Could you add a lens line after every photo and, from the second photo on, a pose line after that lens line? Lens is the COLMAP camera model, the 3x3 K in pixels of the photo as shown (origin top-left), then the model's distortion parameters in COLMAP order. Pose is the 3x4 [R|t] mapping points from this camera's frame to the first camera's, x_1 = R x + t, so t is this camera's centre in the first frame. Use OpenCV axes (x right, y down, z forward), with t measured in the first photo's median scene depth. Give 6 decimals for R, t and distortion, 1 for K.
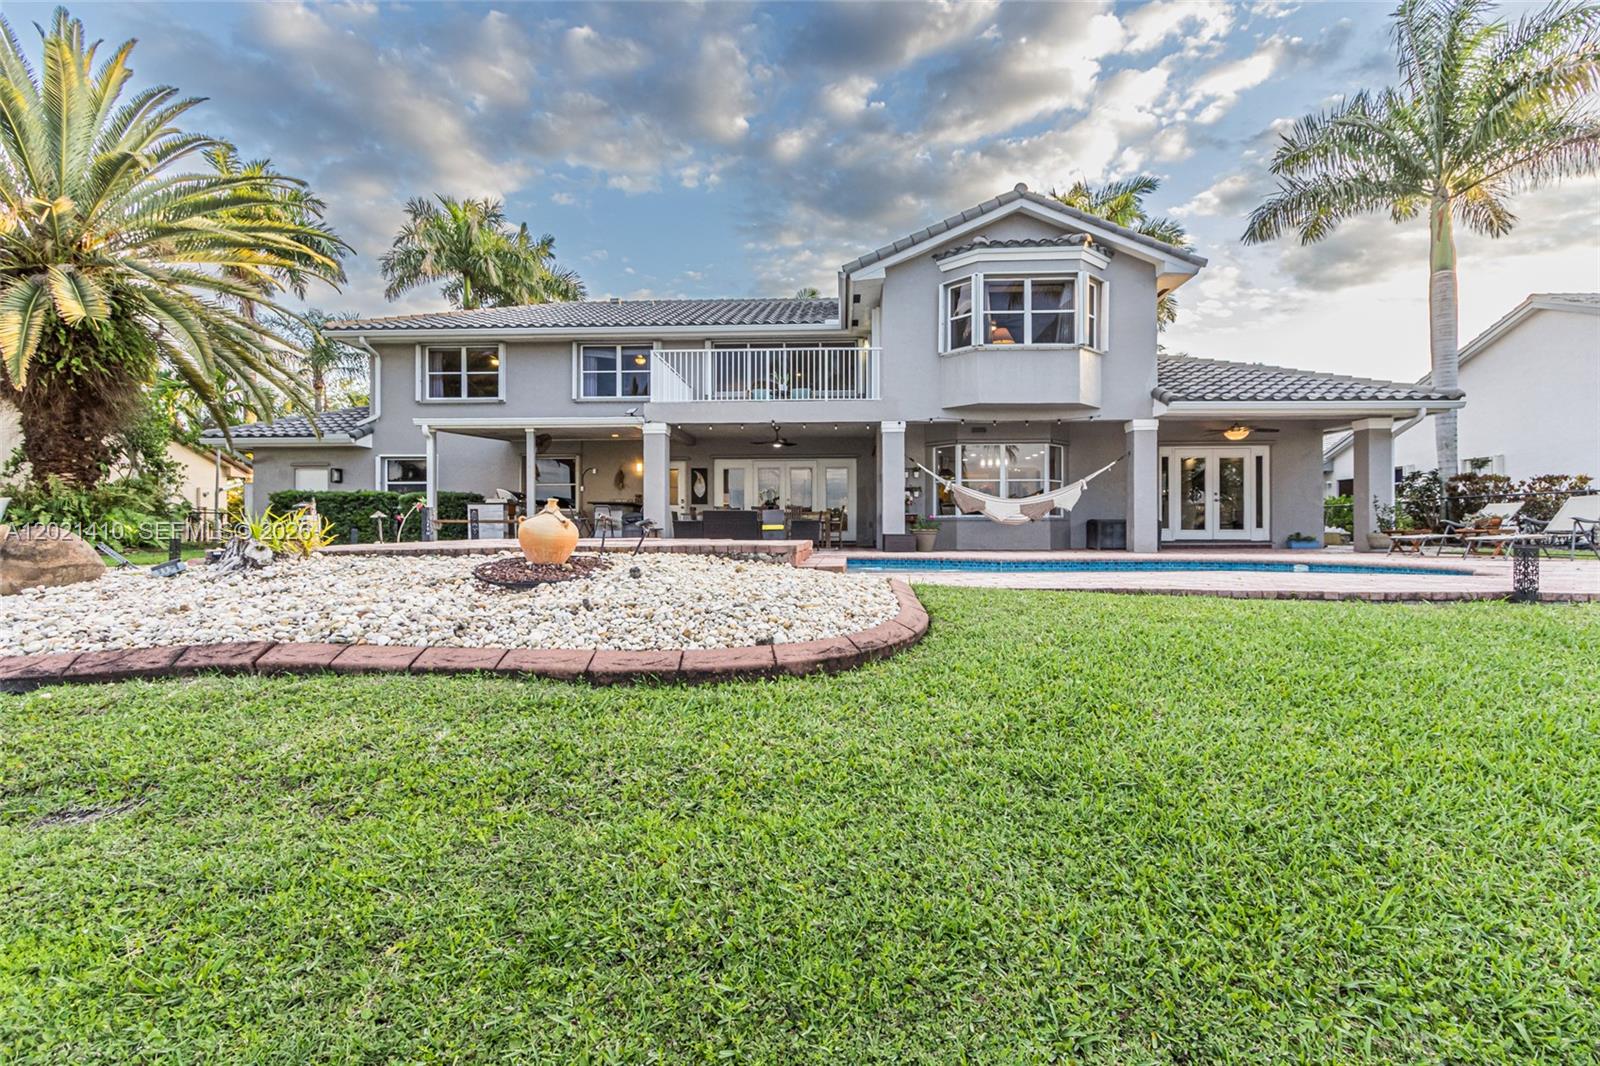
lens RADIAL K [[728.0, 0, 800.0], [0, 728.0, 533.0], [0, 0, 1]] dist [-0.004153, -0.000349]
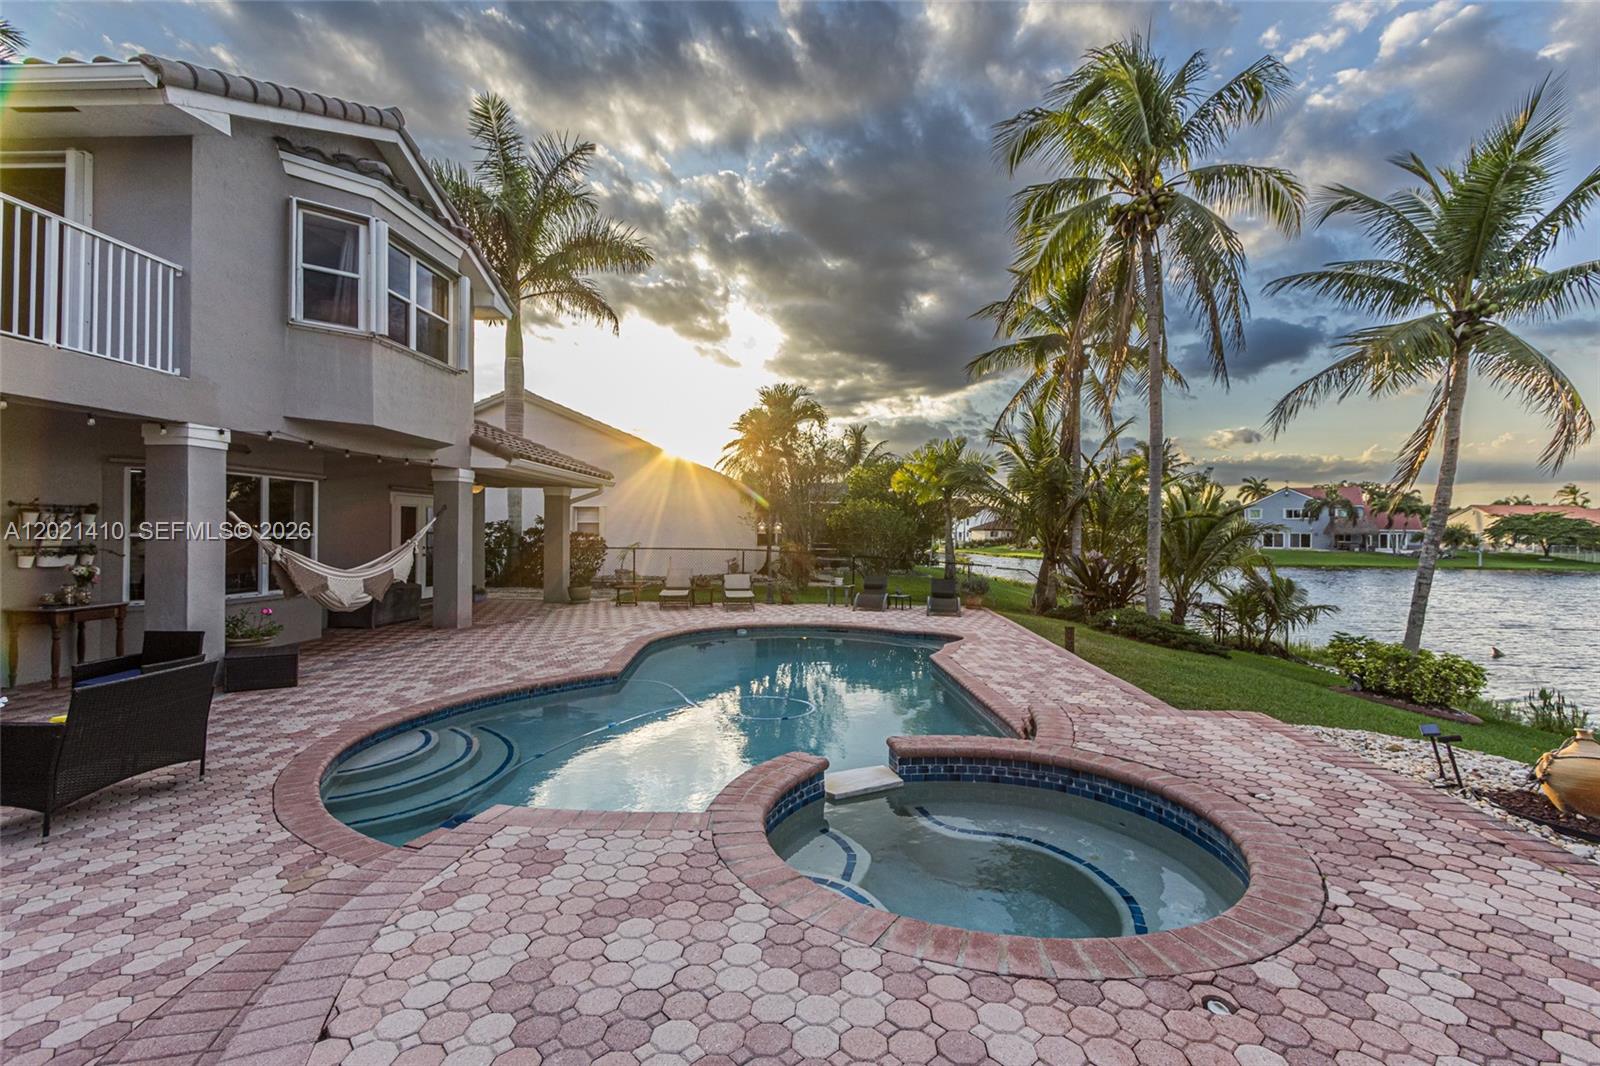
lens RADIAL K [[728.0, 0, 800.0], [0, 728.0, 533.0], [0, 0, 1]] dist [-0.004153, -0.000349]
pose [[0.011063, 0.000935, 0.999938, -0.357484], [0.002474, 0.999996, -0.000963, -0.079212], [-0.999936, 0.002484, 0.011060, 0.592549]]
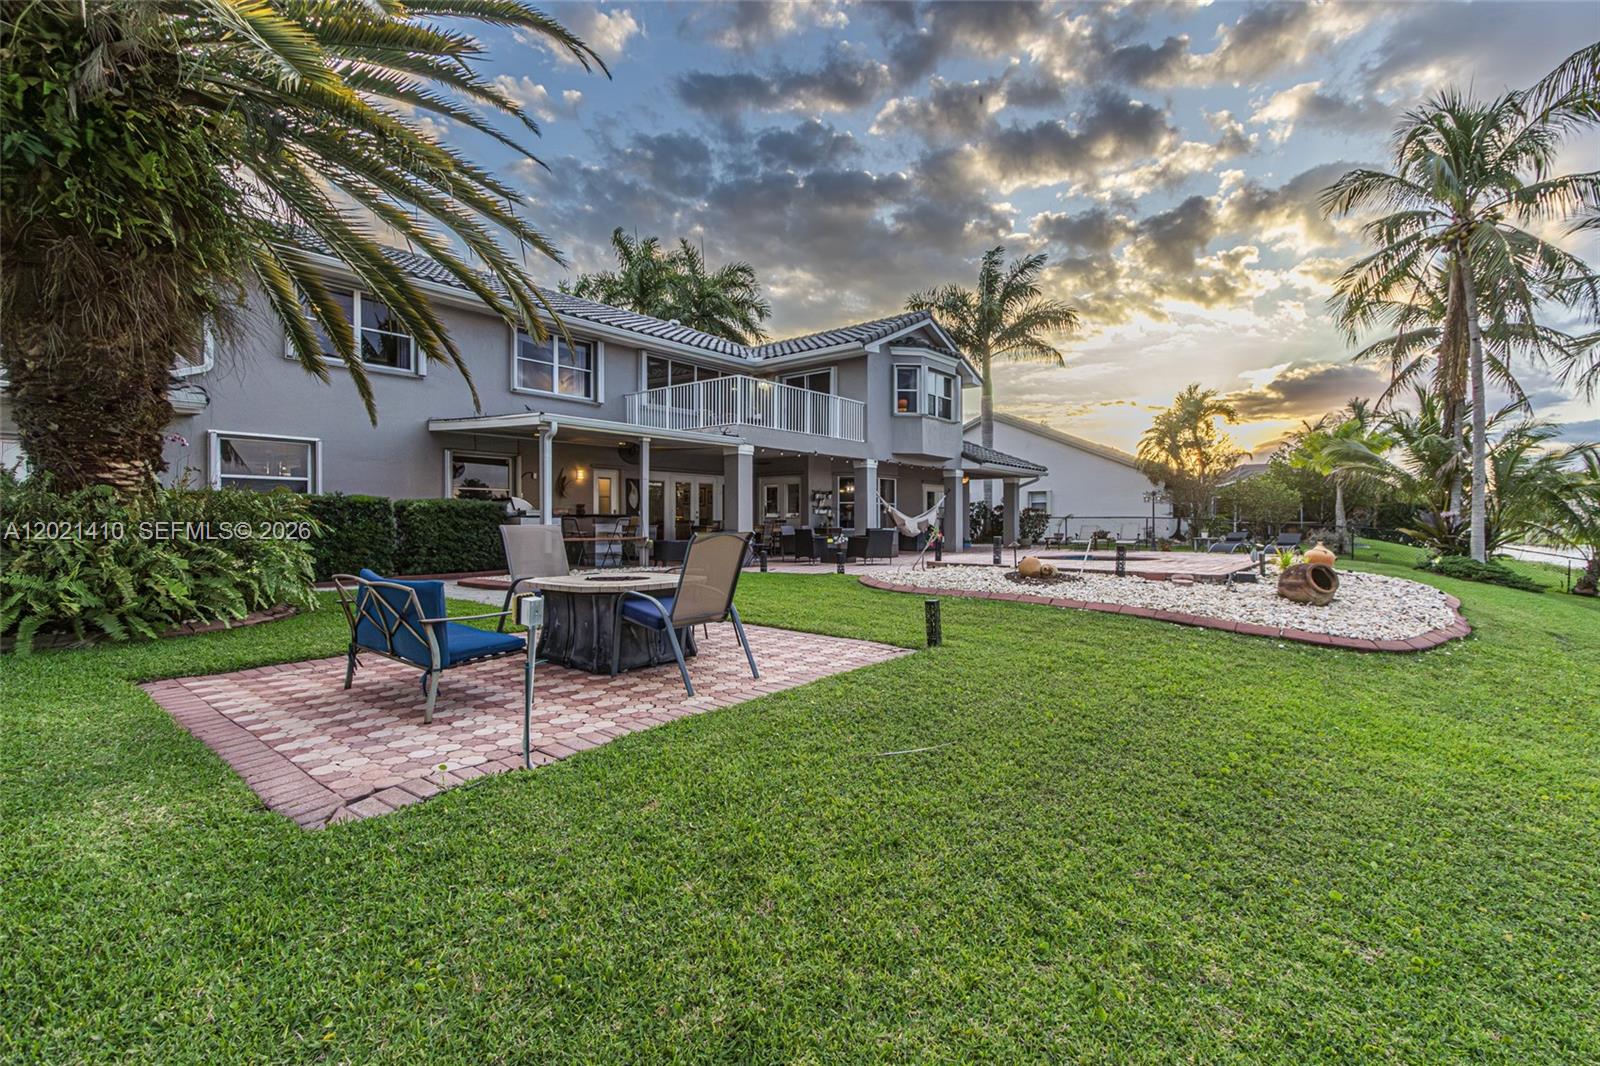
lens RADIAL K [[728.0, 0, 800.0], [0, 728.0, 533.0], [0, 0, 1]] dist [-0.004153, -0.000349]
pose [[0.606218, -0.008307, 0.795255, -1.014588], [0.007169, 0.999962, 0.004981, -0.026186], [-0.795266, 0.002682, 0.606254, 0.293831]]
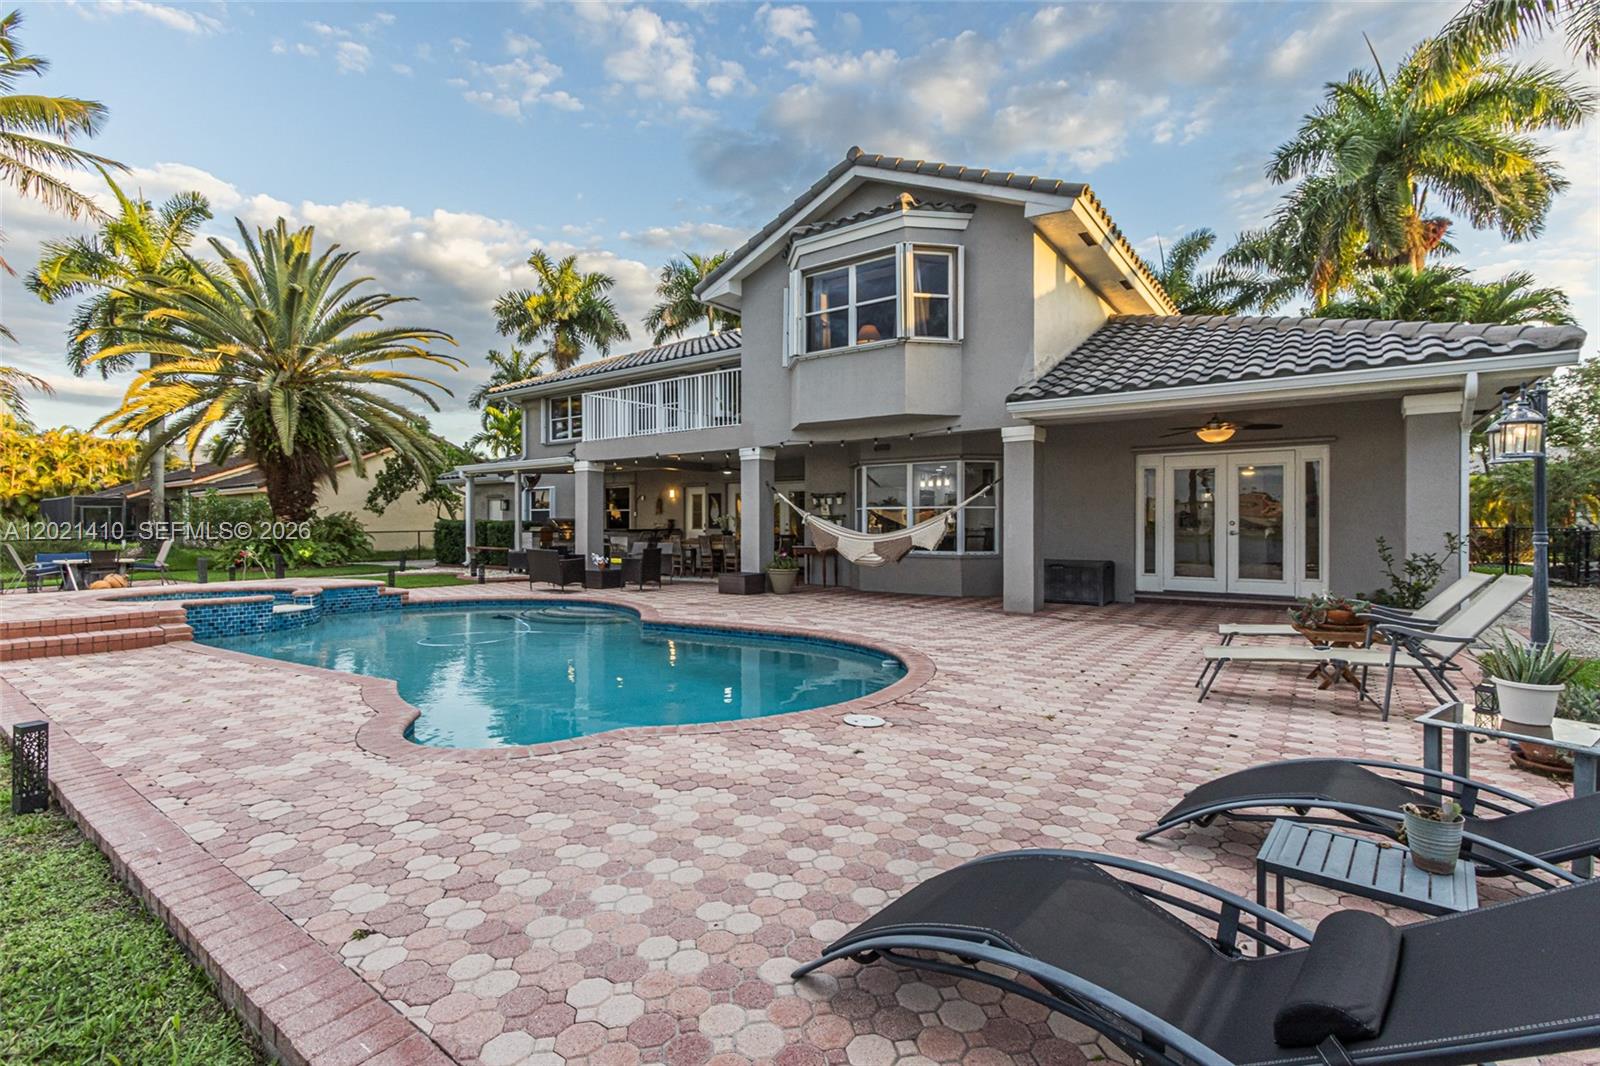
lens RADIAL K [[728.0, 0, 800.0], [0, 728.0, 533.0], [0, 0, 1]] dist [-0.004153, -0.000349]
pose [[0.836465, 0.007946, -0.547963, 0.676570], [-0.006257, 0.999968, 0.004948, -0.051960], [0.547985, -0.000710, 0.836488, 0.275023]]
